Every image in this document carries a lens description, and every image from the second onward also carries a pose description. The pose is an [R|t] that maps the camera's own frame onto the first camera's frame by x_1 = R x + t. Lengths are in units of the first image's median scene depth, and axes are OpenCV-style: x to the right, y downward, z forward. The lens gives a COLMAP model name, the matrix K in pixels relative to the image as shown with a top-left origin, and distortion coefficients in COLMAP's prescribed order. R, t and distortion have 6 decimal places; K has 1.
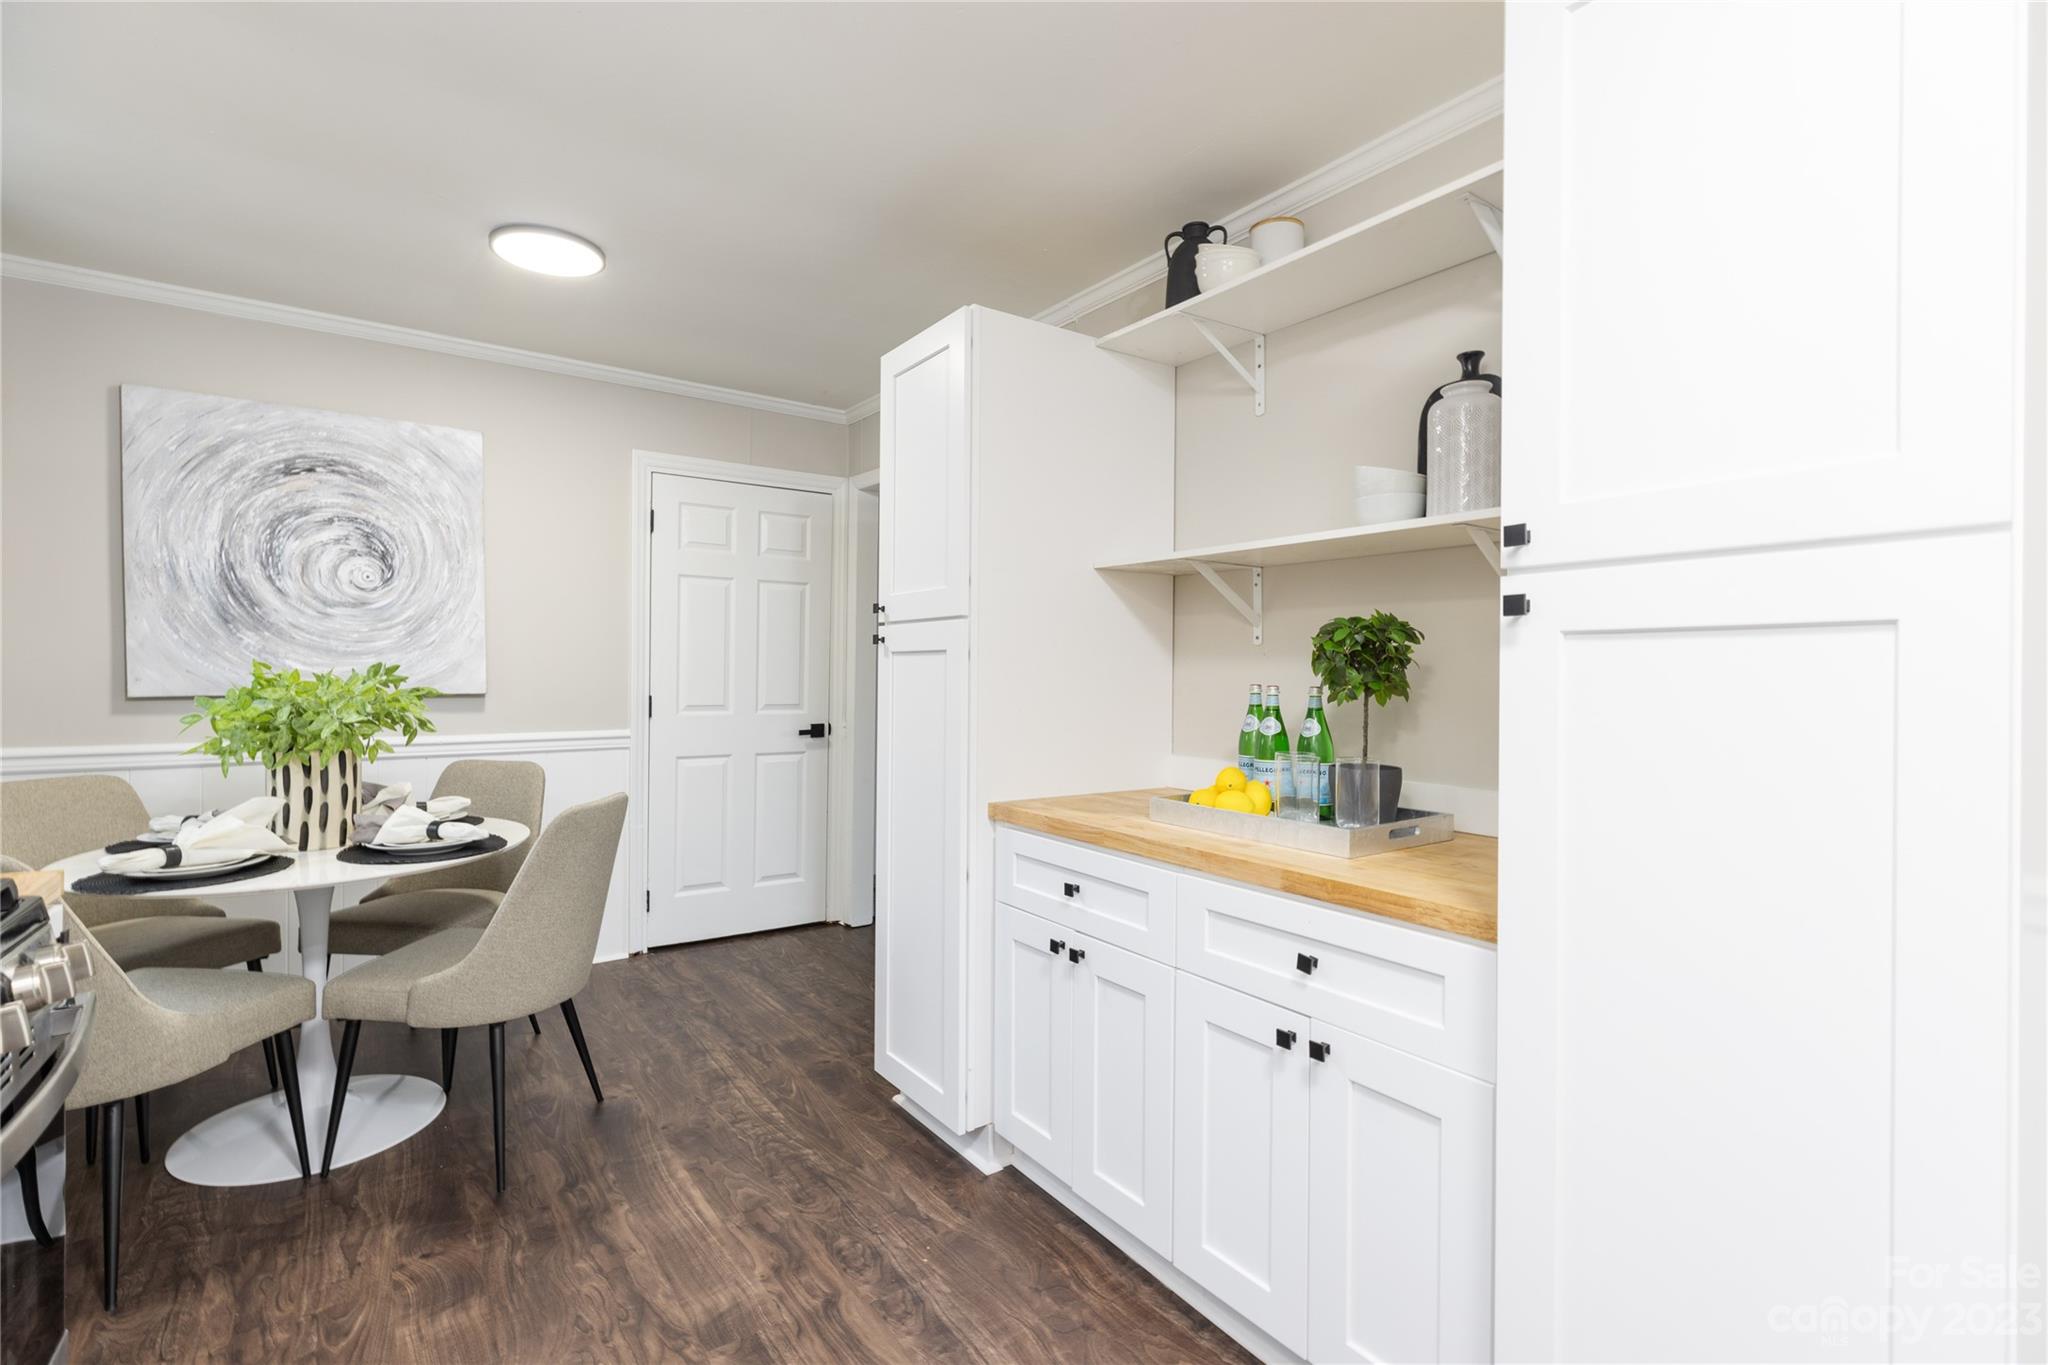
lens RADIAL K [[918.2, 0, 1009.0], [0, 918.2, 690.1], [0, 0, 1]] dist [-0.006742, -0.000300]
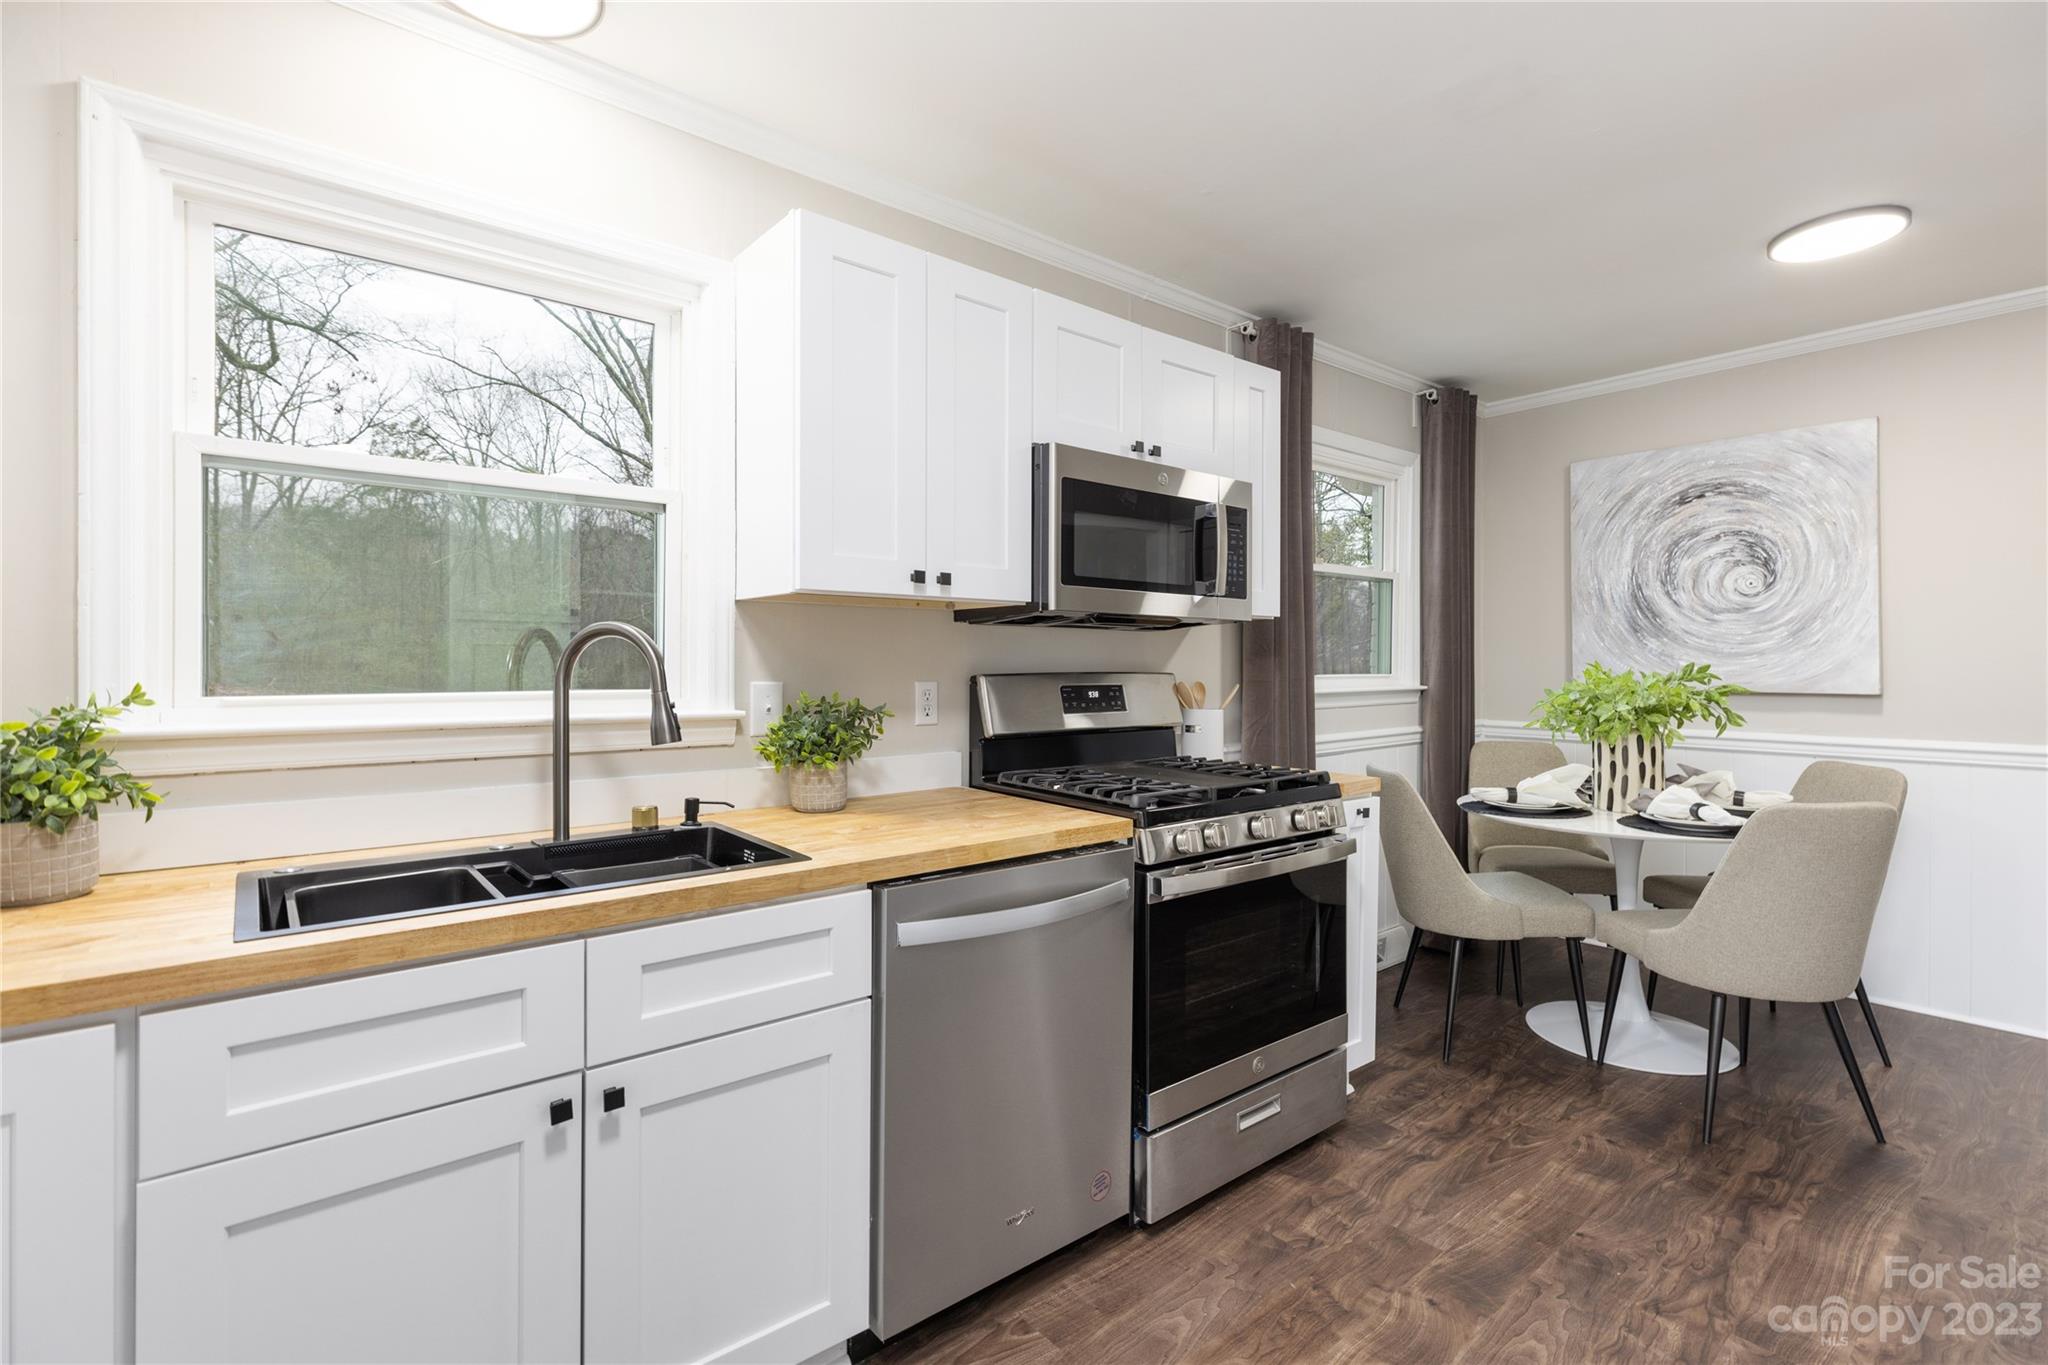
lens RADIAL K [[918.2, 0, 1012.1], [0, 918.2, 703.1], [0, 0, 1]] dist [-0.006742, -0.000300]
pose [[0.060710, 0.034497, -0.997559, 0.438174], [-0.021616, 0.999214, 0.033239, 0.001098], [0.997921, 0.019546, 0.061408, 0.083895]]
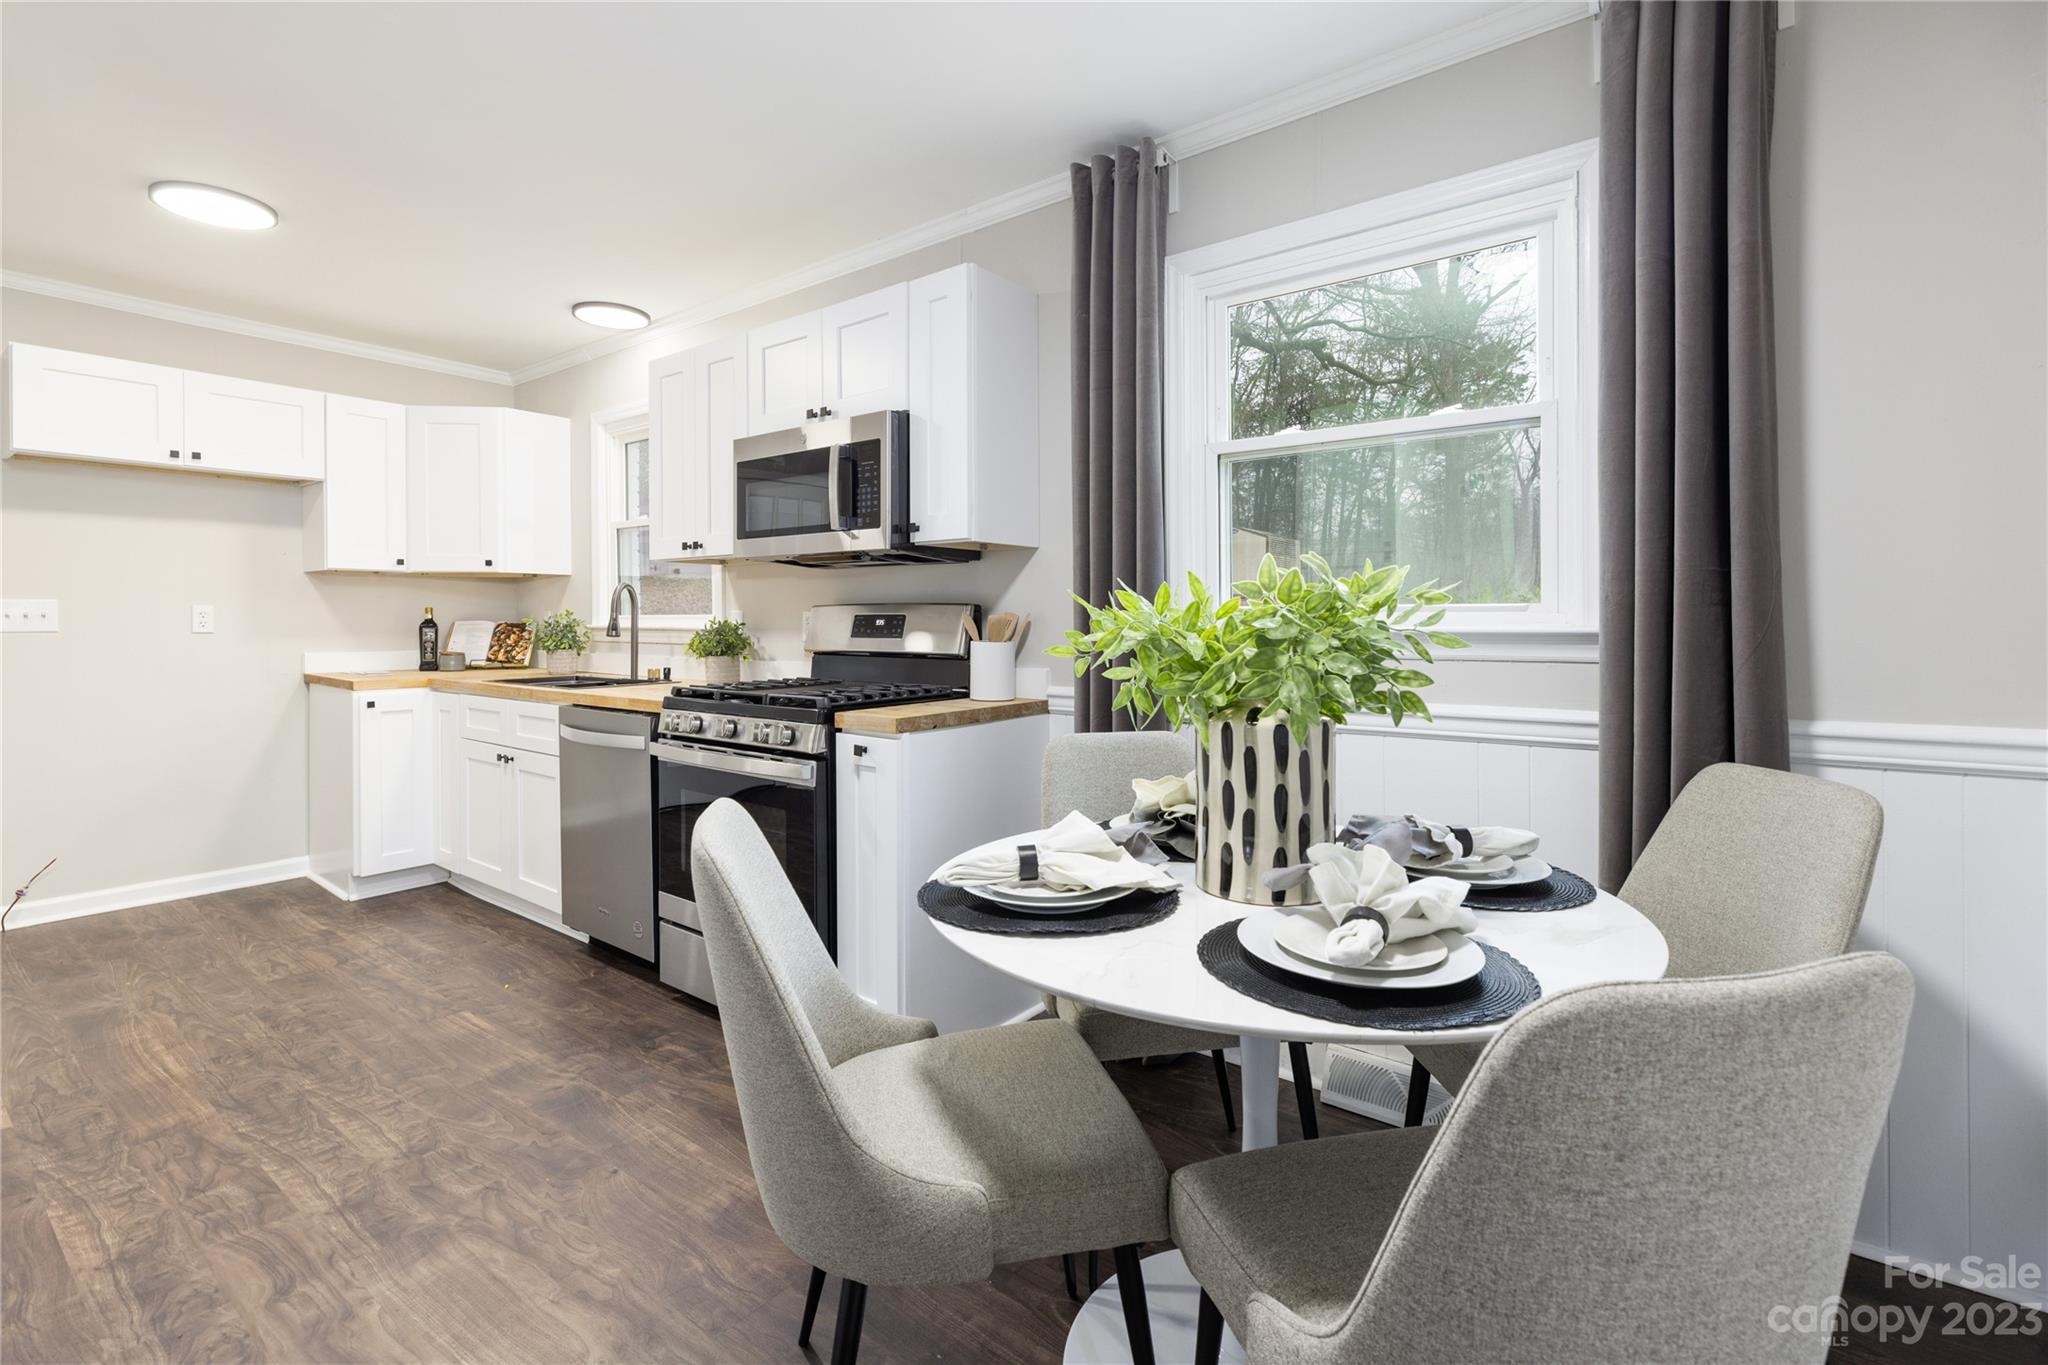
lens RADIAL K [[918.2, 0, 1027.7], [0, 918.2, 682.4], [0, 0, 1]] dist [-0.006742, -0.000300]
pose [[-0.953657, 0.008834, -0.300765, -0.478688], [-0.016460, 0.996541, 0.081461, 0.000905], [0.300444, 0.082636, -0.950213, 1.542854]]
